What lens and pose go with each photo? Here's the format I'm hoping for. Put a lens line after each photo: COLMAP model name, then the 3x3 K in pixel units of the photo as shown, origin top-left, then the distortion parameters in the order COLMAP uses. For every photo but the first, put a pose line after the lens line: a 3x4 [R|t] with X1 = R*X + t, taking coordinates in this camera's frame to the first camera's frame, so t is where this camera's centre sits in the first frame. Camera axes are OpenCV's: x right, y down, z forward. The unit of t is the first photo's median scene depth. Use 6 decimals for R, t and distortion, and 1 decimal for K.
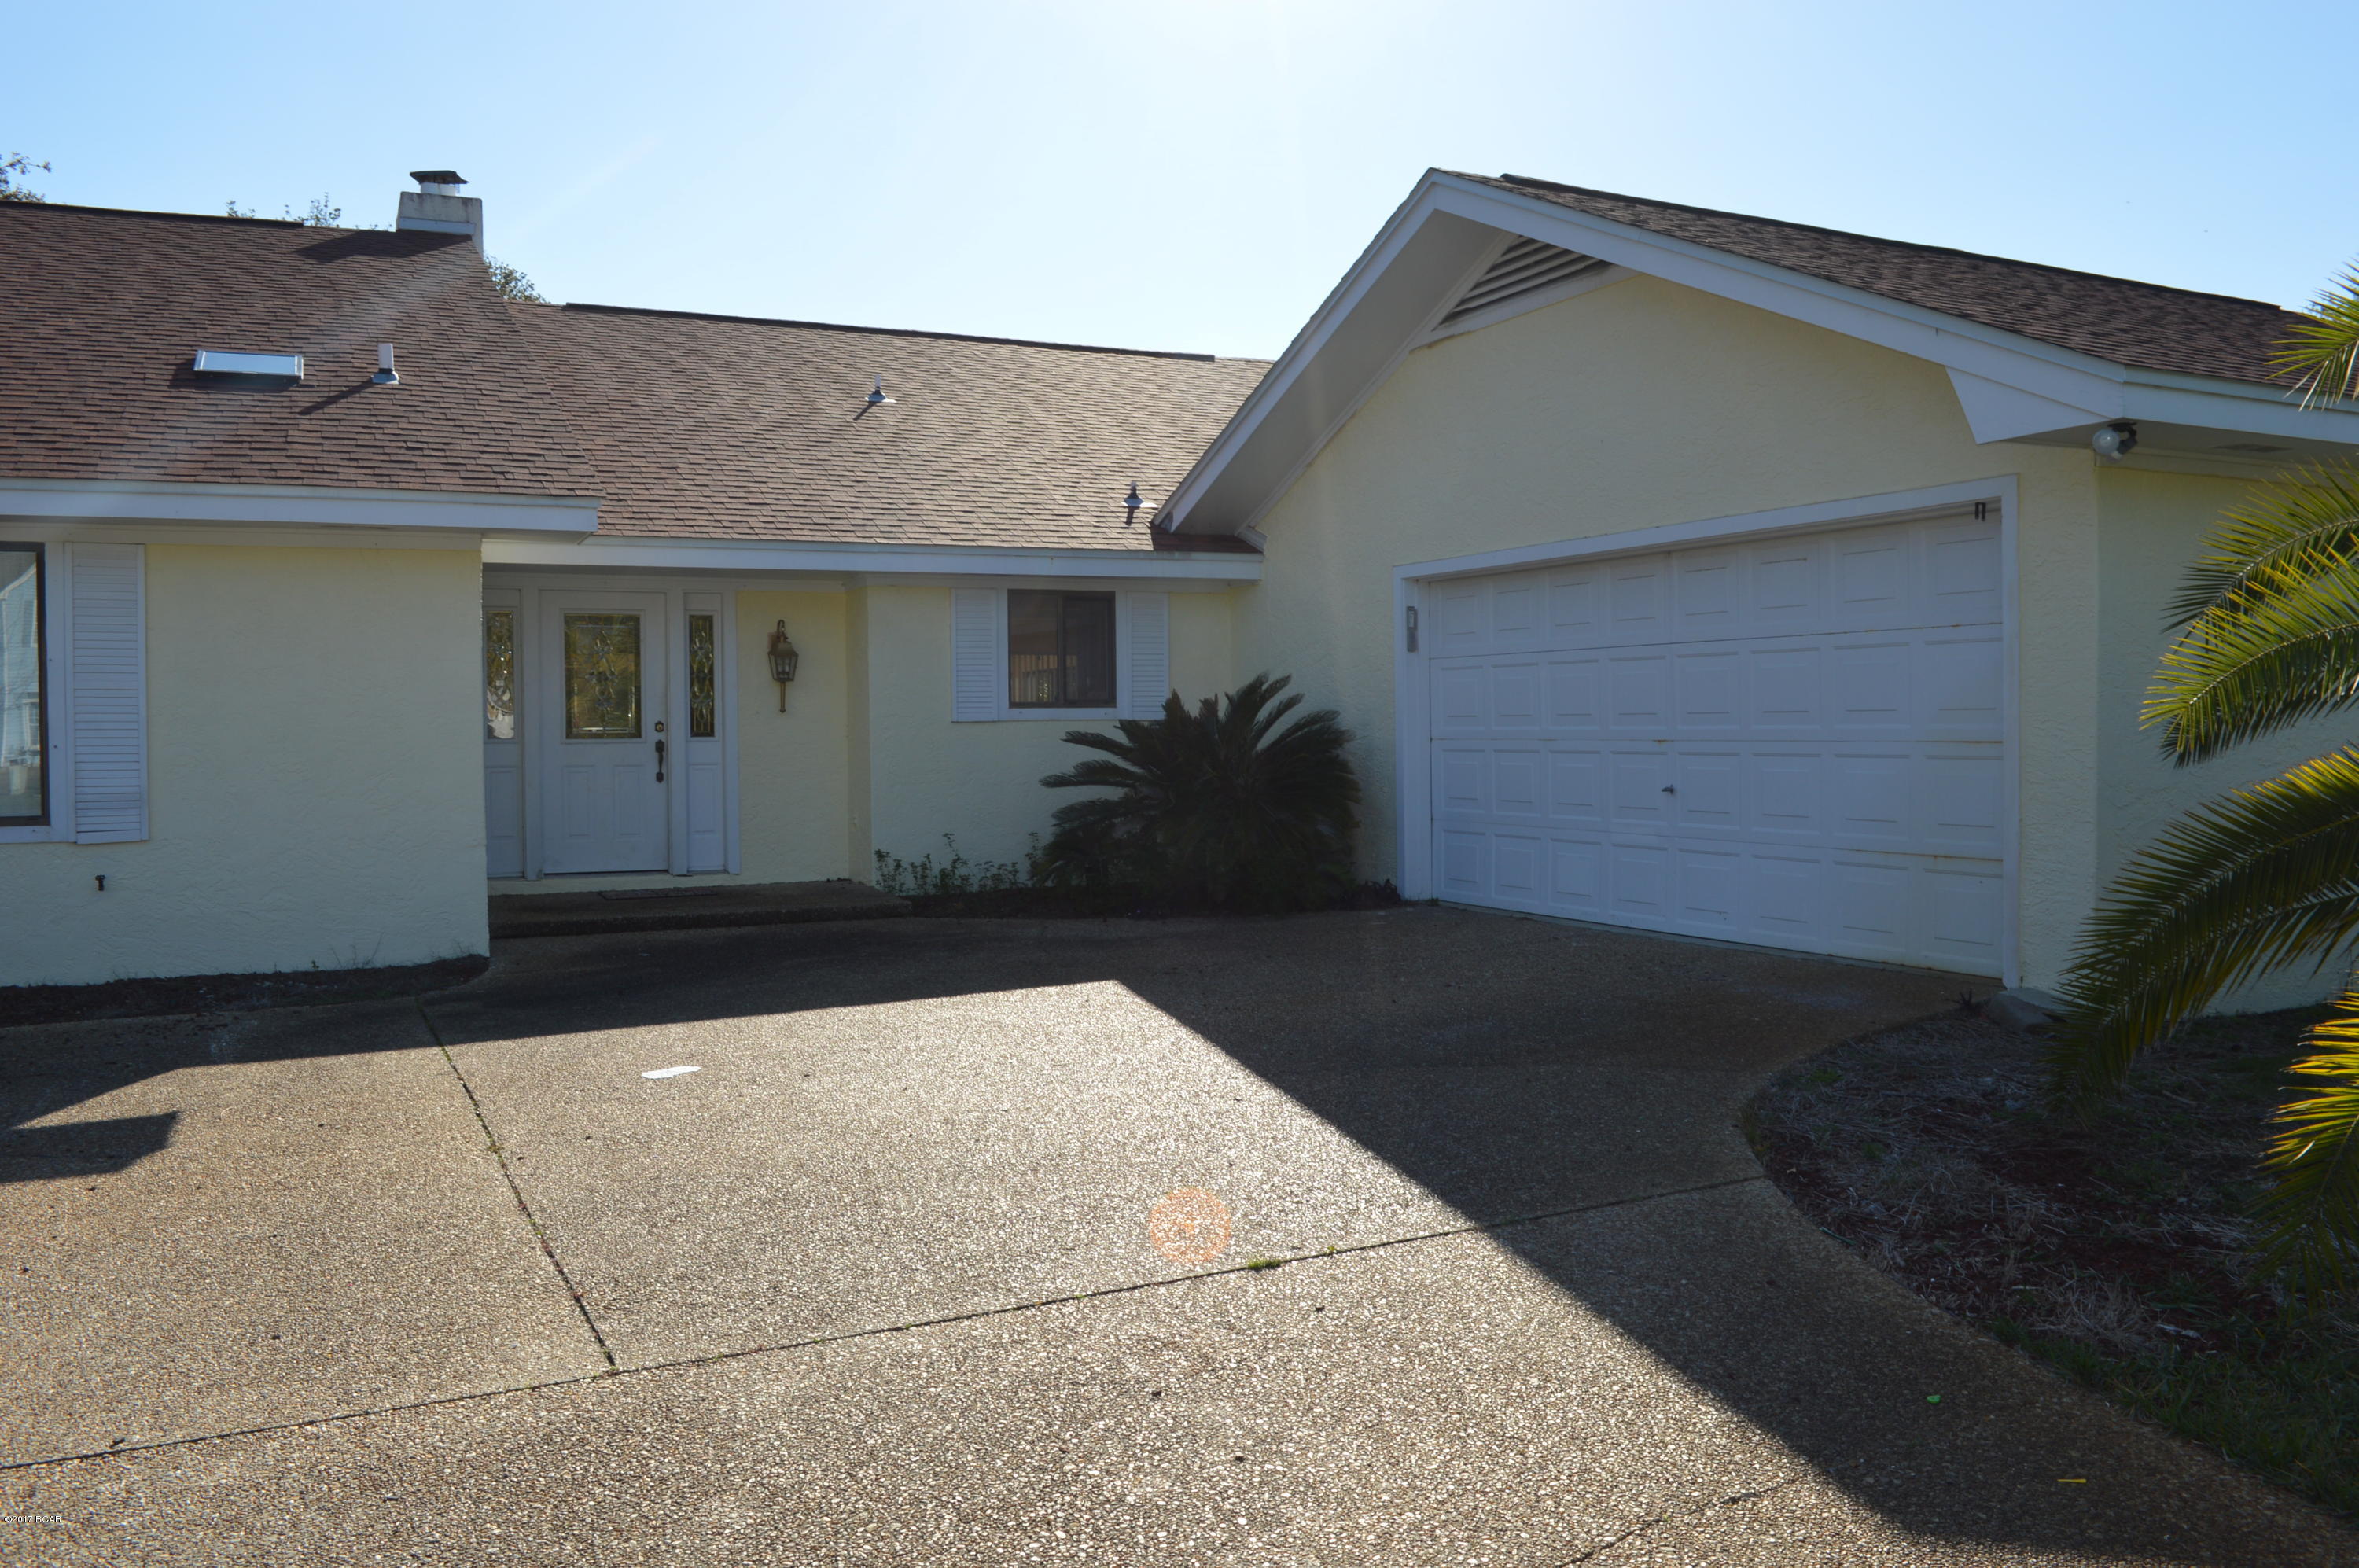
lens RADIAL K [[1876.7, 0, 1178.1], [0, 1876.7, 780.4], [0, 0, 1]] dist [-0.078390, 0.006094]
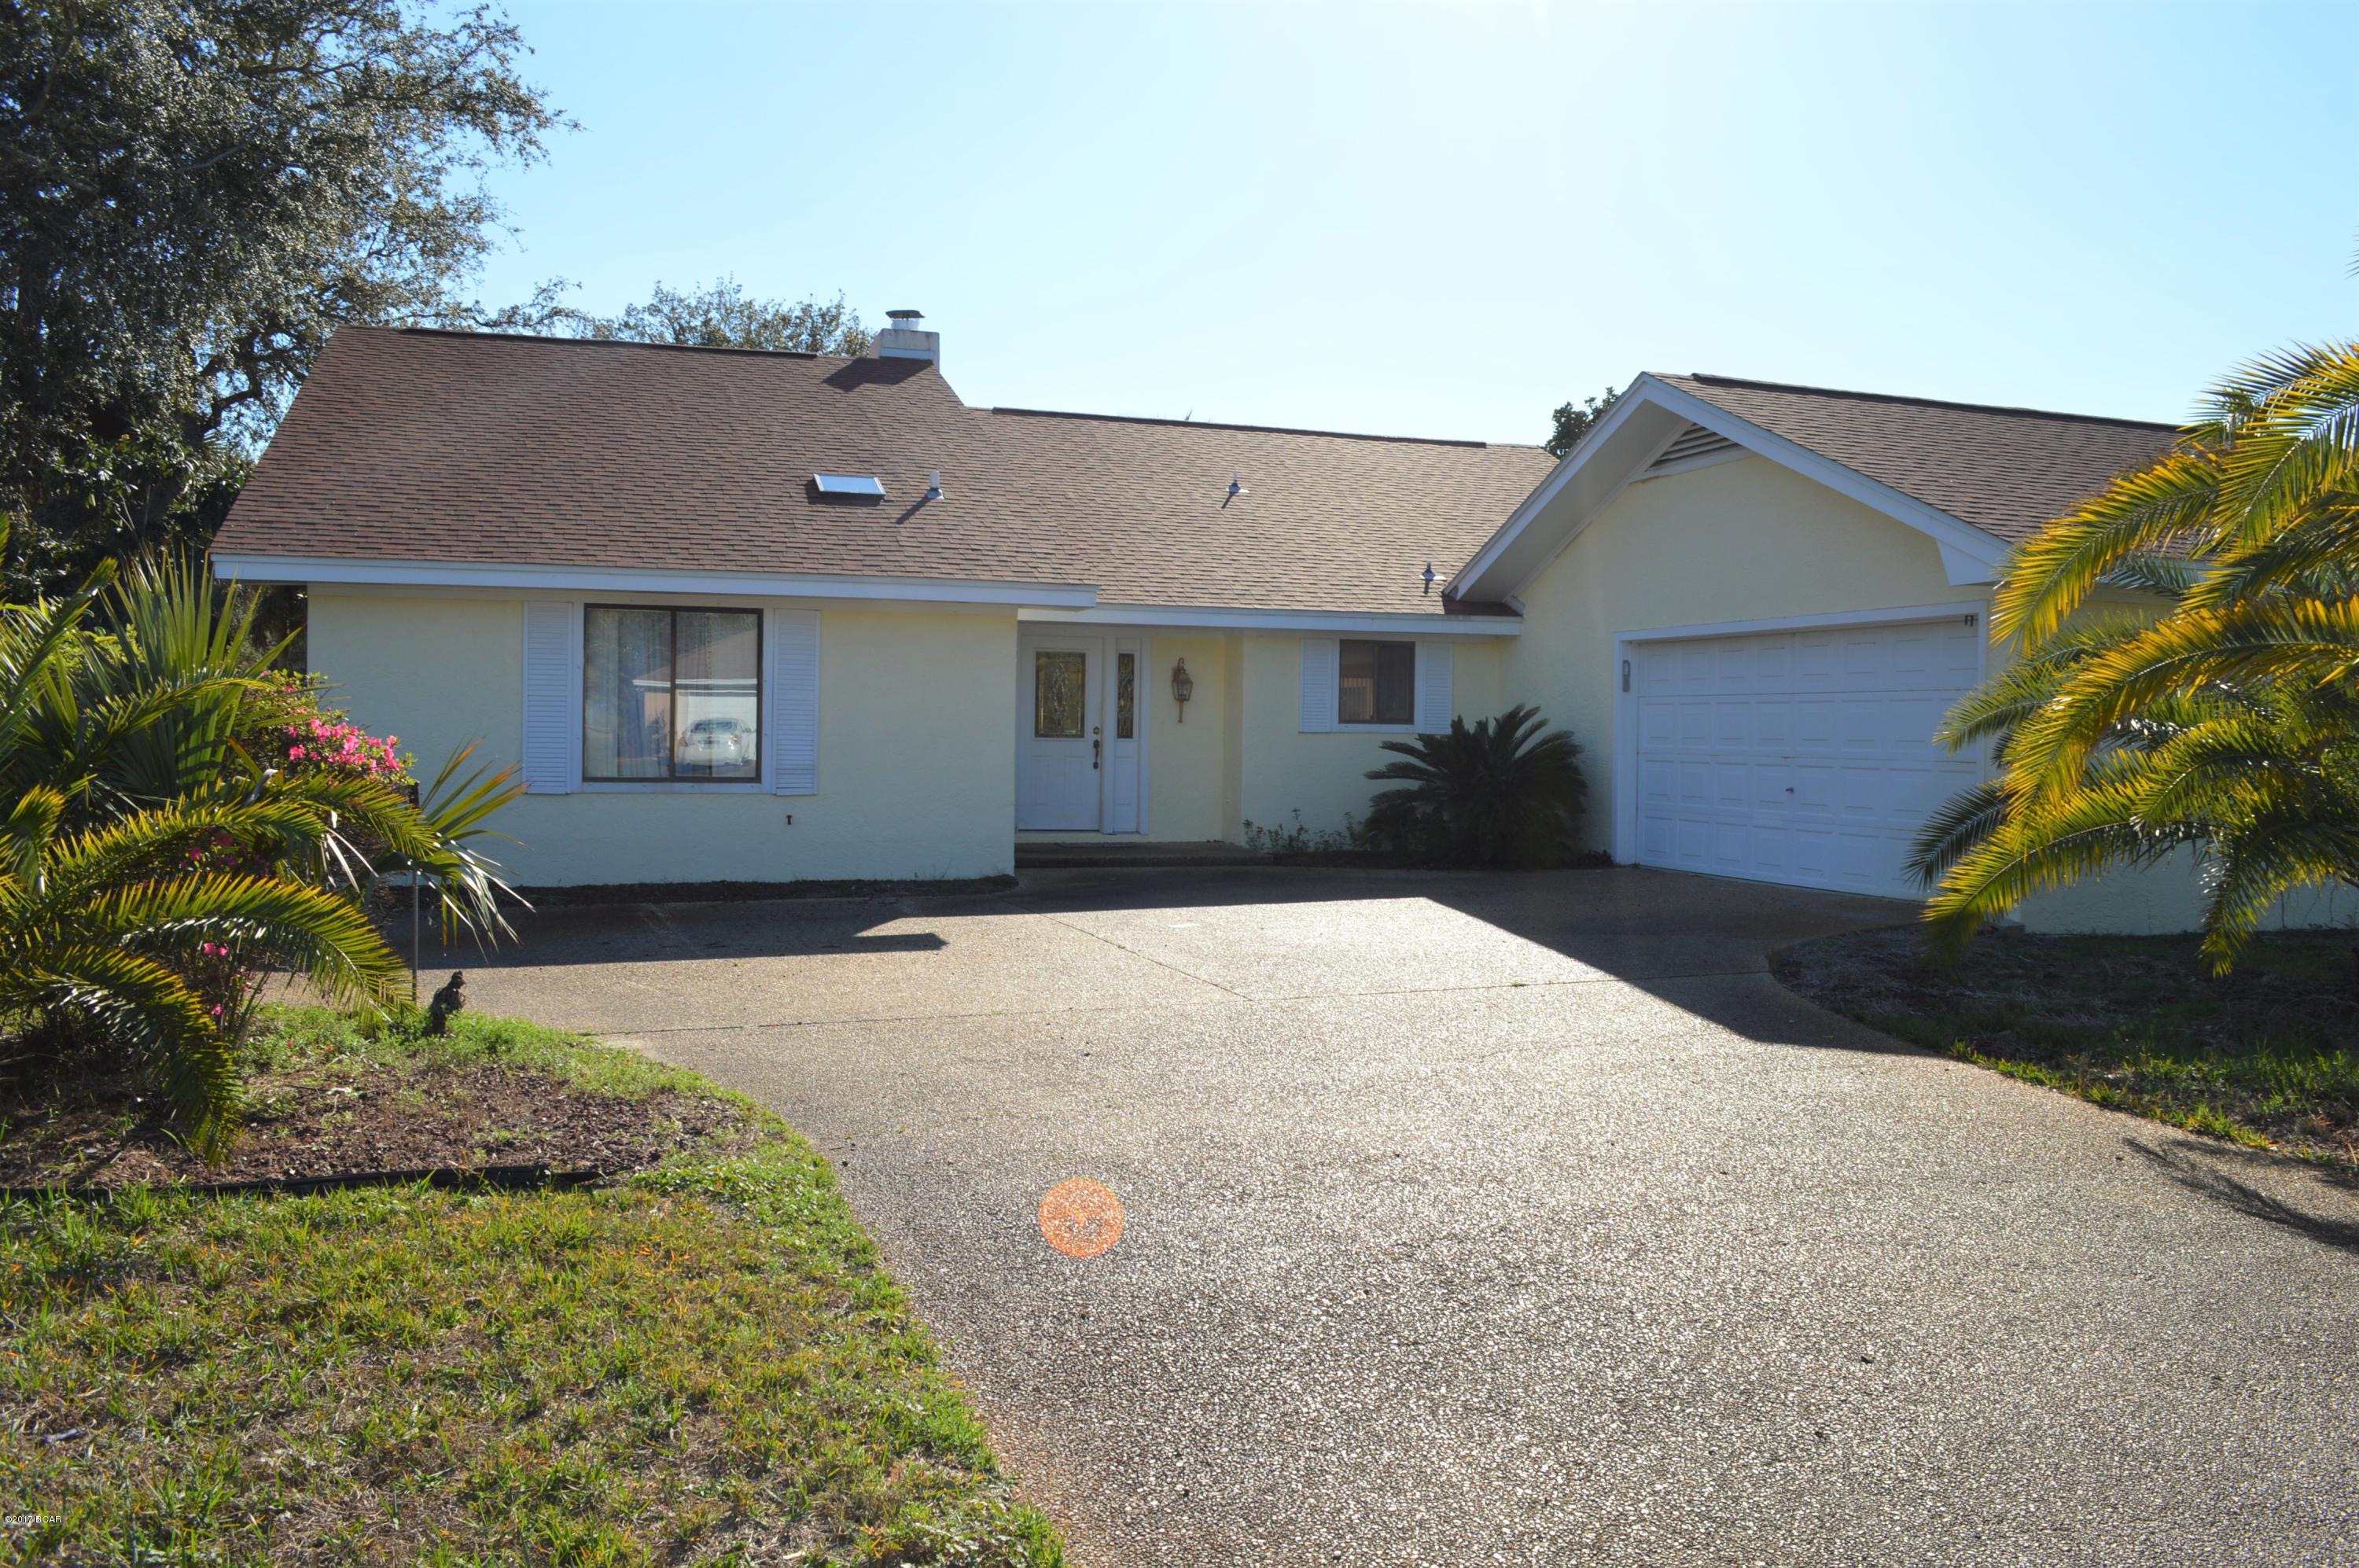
lens RADIAL K [[1876.7, 0, 1191.6], [0, 1876.7, 781.5], [0, 0, 1]] dist [-0.078390, 0.006094]
pose [[0.991904, 0.027304, -0.124019, -0.024406], [-0.027701, 0.999615, -0.001473, 0.010774], [0.123931, 0.004897, 0.992279, -0.433870]]
